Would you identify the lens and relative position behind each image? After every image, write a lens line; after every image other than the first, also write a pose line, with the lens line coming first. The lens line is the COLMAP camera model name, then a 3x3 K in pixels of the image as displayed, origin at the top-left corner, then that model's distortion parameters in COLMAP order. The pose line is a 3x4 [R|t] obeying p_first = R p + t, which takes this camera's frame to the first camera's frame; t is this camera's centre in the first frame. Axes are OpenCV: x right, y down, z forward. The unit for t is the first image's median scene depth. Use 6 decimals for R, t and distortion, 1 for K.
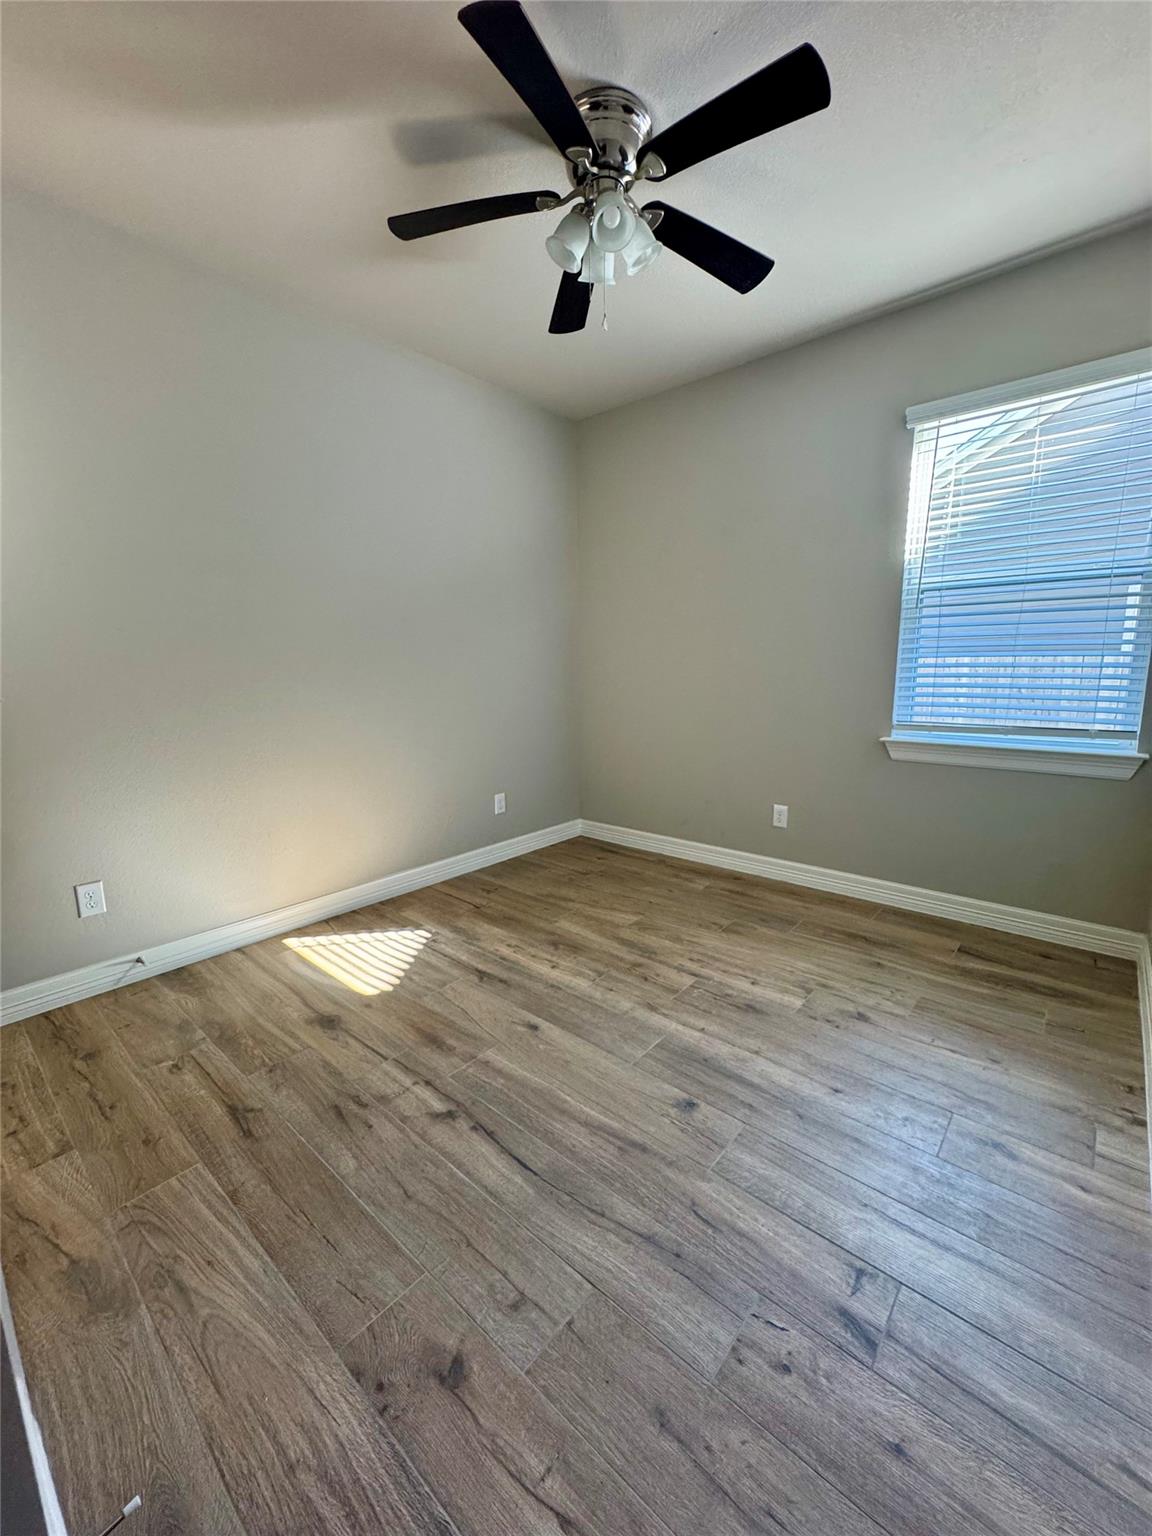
lens RADIAL K [[611.0, 0, 576.0], [0, 611.0, 768.0], [0, 0, 1]] dist [-0.002458, 0.000004]
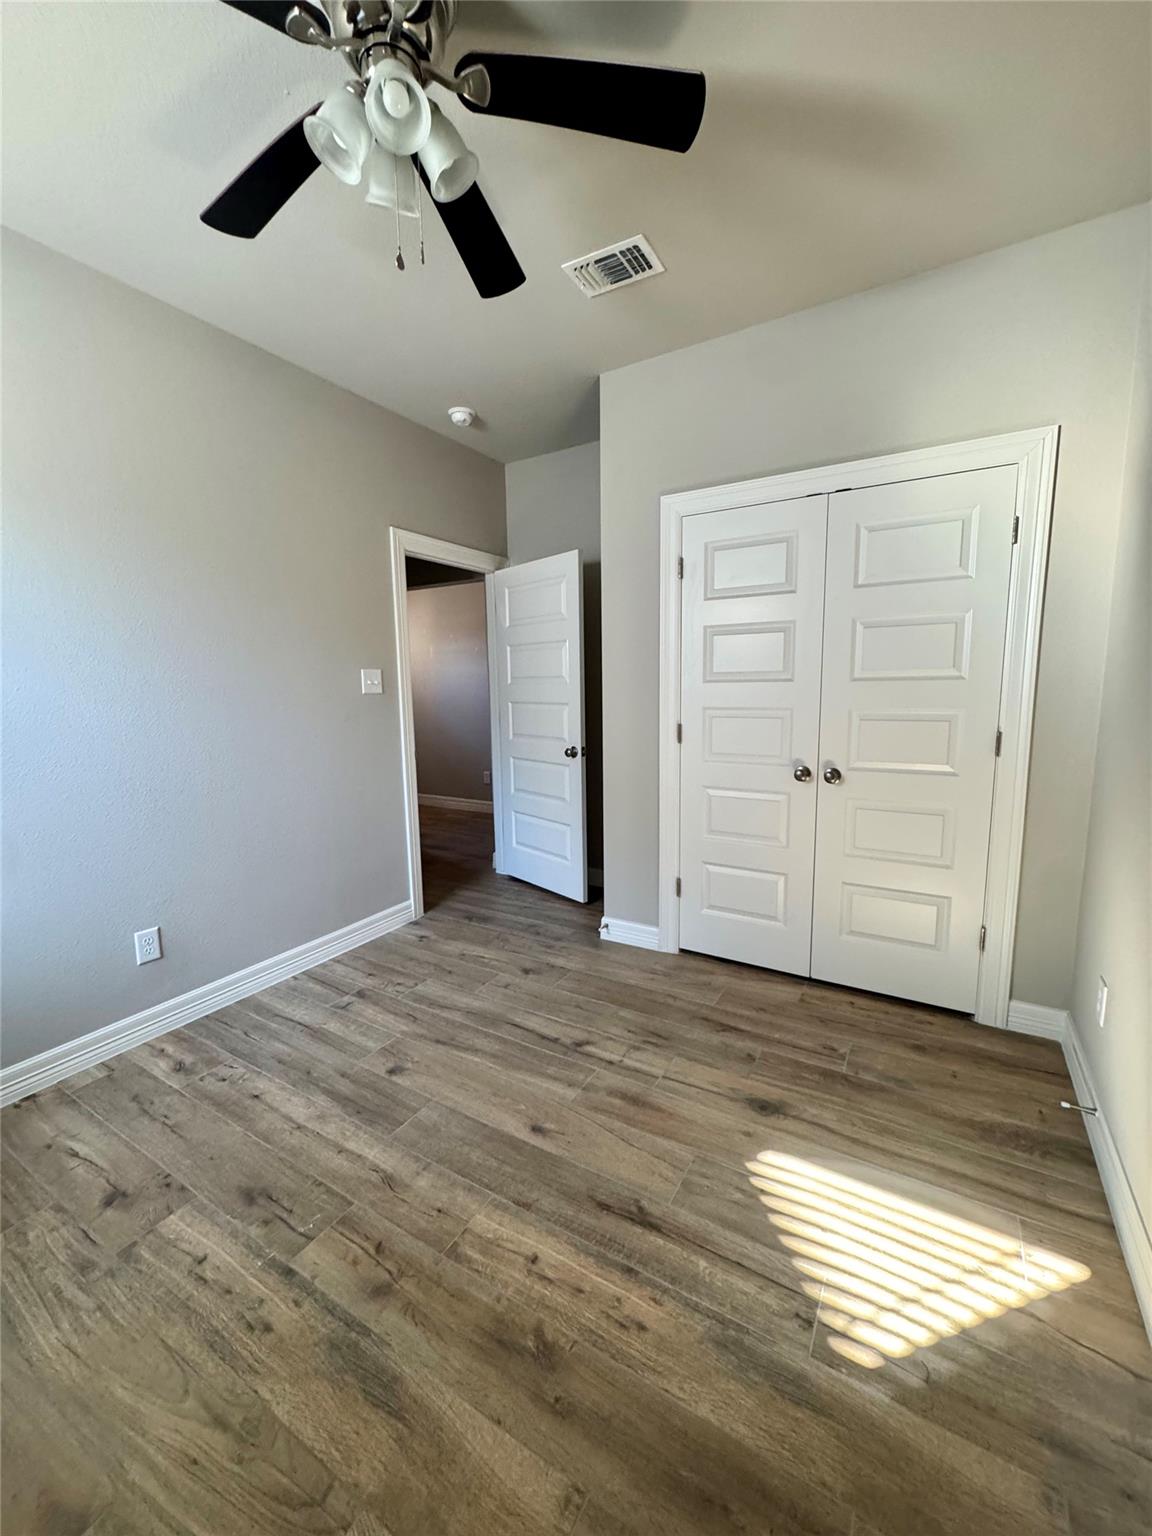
lens RADIAL K [[611.0, 0, 576.0], [0, 611.0, 768.0], [0, 0, 1]] dist [-0.002458, 0.000004]
pose [[-0.984252, 0.052110, -0.168915, -0.003095], [-0.002697, 0.951024, 0.309105, -0.342106], [0.176750, 0.304693, -0.935907, 1.641808]]
